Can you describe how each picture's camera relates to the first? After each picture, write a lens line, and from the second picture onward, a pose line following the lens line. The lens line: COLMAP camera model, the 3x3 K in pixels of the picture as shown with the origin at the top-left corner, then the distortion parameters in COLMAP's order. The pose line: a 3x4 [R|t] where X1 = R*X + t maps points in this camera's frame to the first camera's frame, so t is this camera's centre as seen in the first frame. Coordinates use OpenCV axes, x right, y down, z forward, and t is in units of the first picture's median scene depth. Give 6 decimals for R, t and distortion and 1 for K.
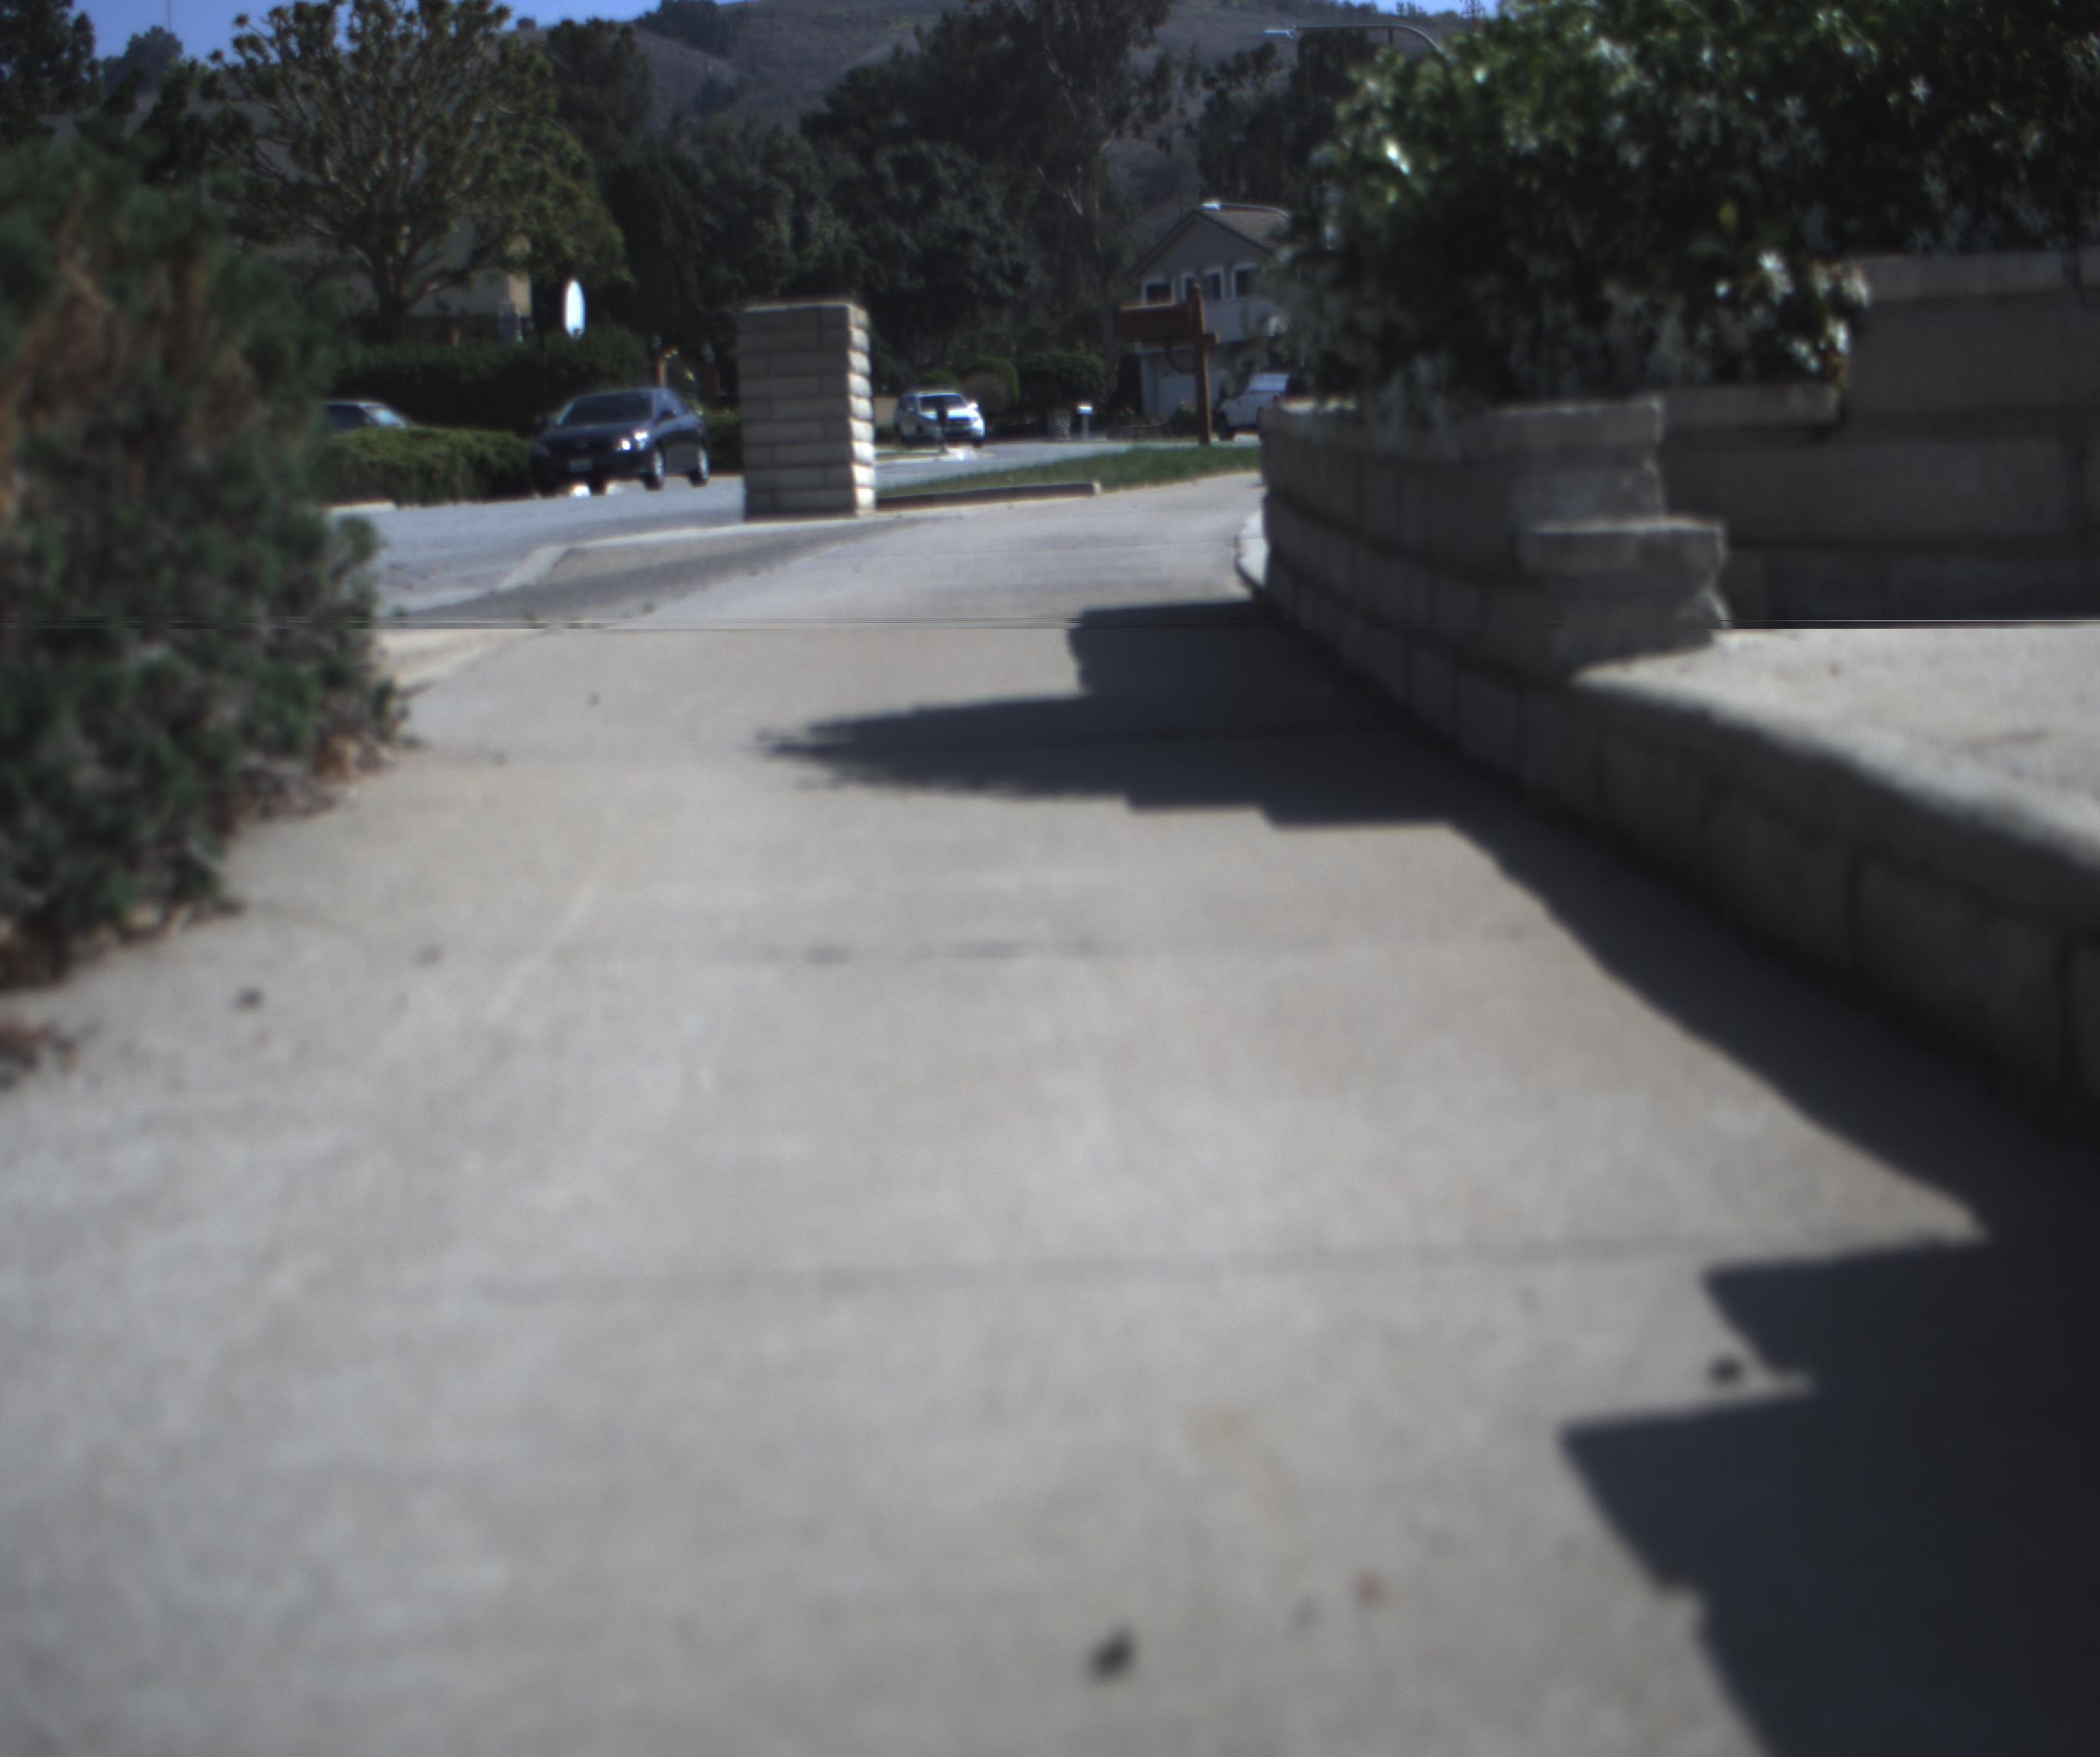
lens RADIAL K [[3862.4, 0, 1050.0], [0, 3862.4, 878.5], [0, 0, 1]] dist [-0.175603, 0.743116]
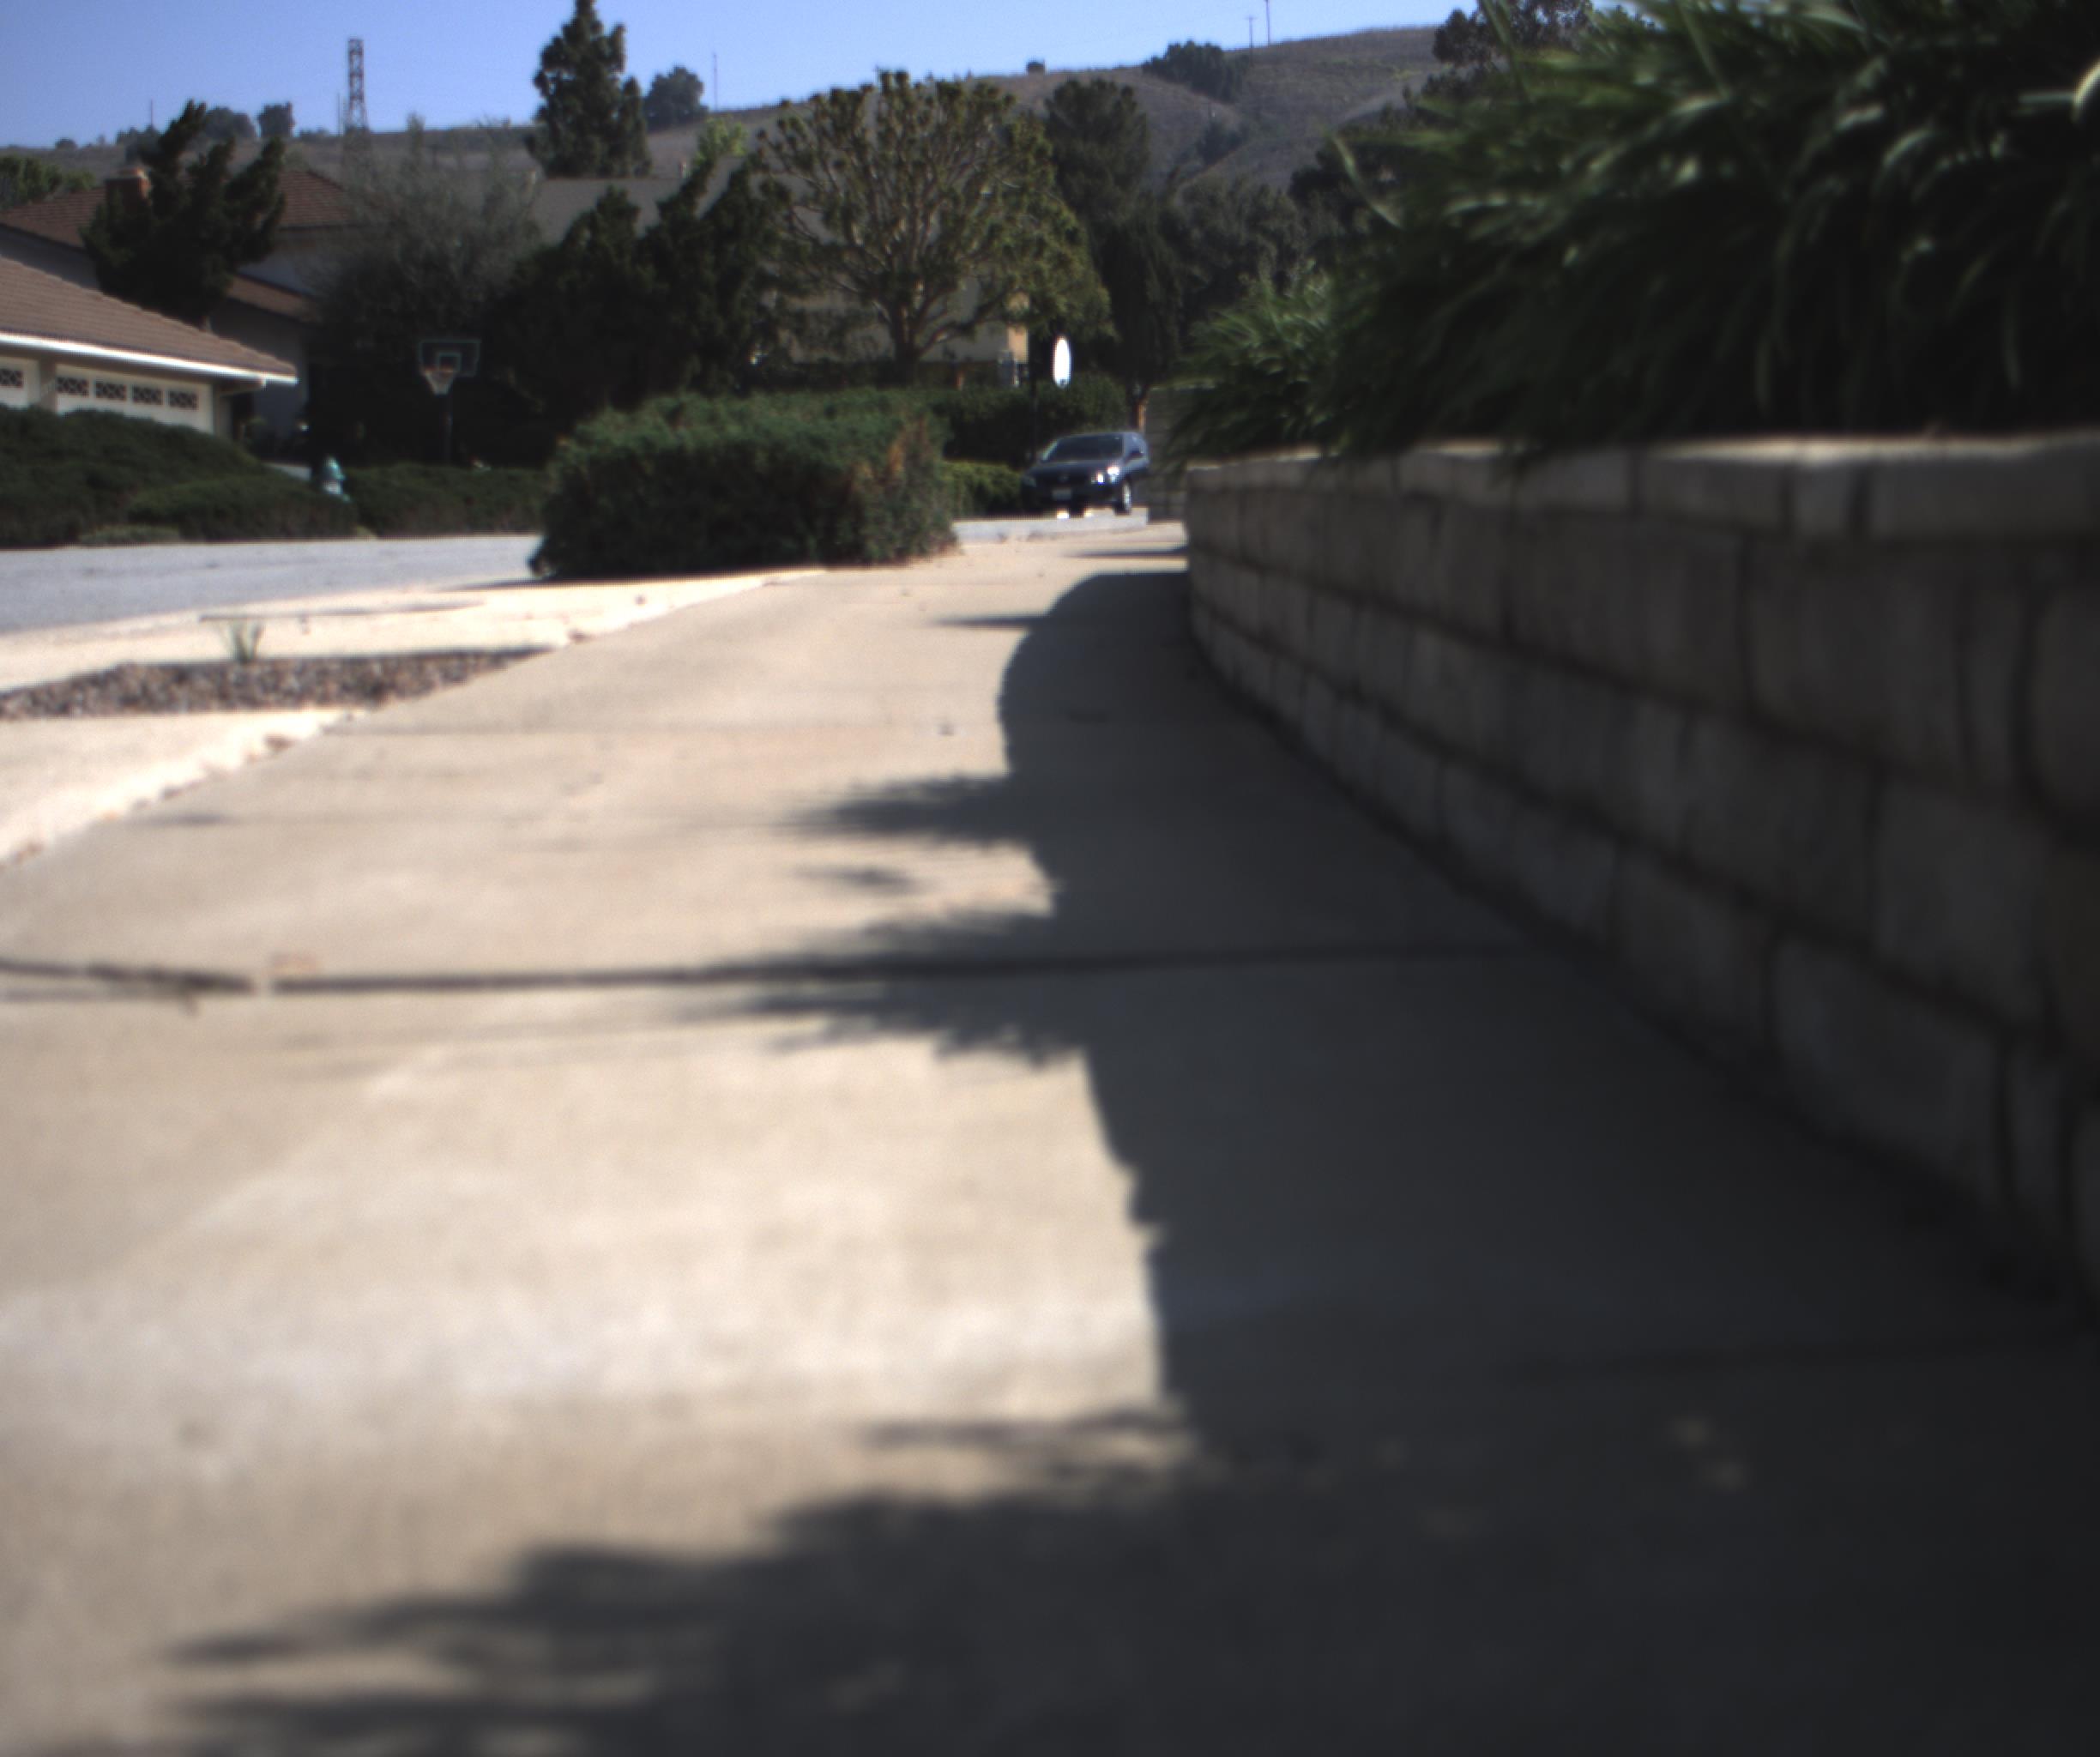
lens RADIAL K [[3862.4, 0, 1050.0], [0, 3862.4, 878.5], [0, 0, 1]] dist [-0.175603, 0.743116]
pose [[0.991637, 0.034013, -0.124492, 0.019374], [-0.035359, 0.999337, -0.008622, 0.015784], [0.124116, 0.012952, 0.992183, -0.132685]]
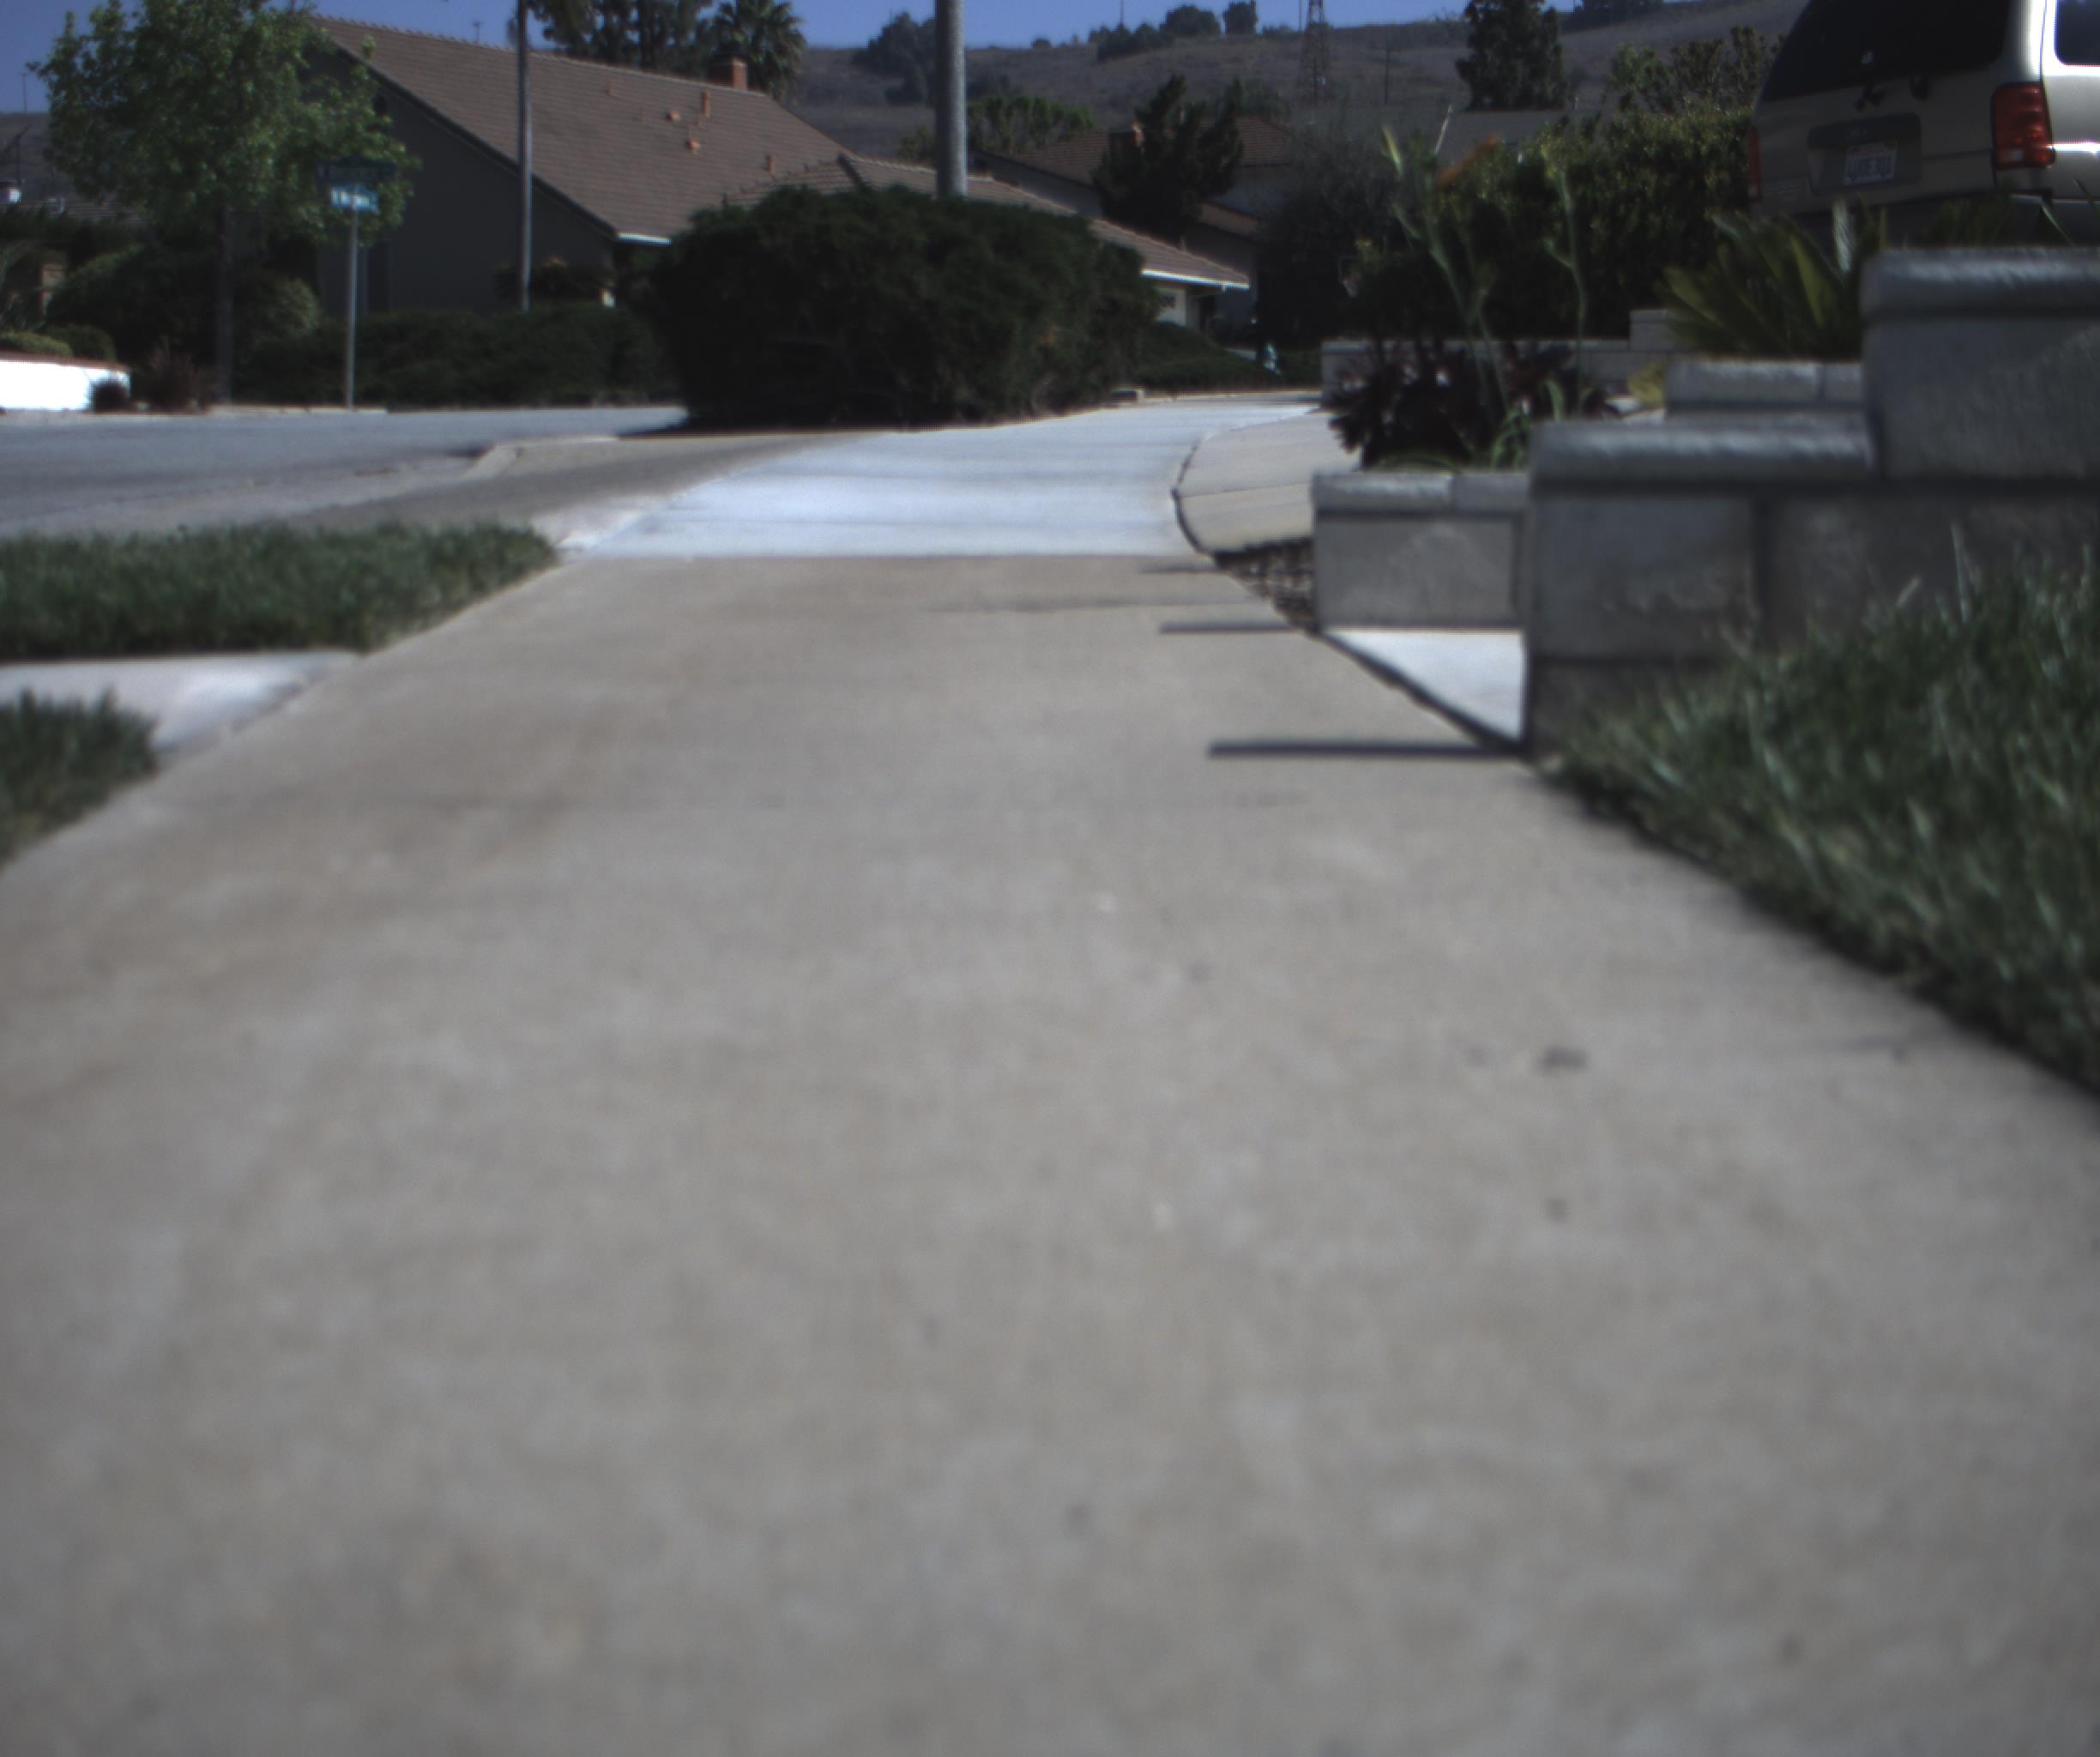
lens RADIAL K [[3862.4, 0, 1050.0], [0, 3862.4, 878.5], [0, 0, 1]] dist [-0.175603, 0.743116]
pose [[0.931019, 0.069930, -0.358209, 0.105753], [-0.062678, 0.997526, 0.031832, 0.045129], [0.359549, -0.007184, 0.933099, -0.385642]]
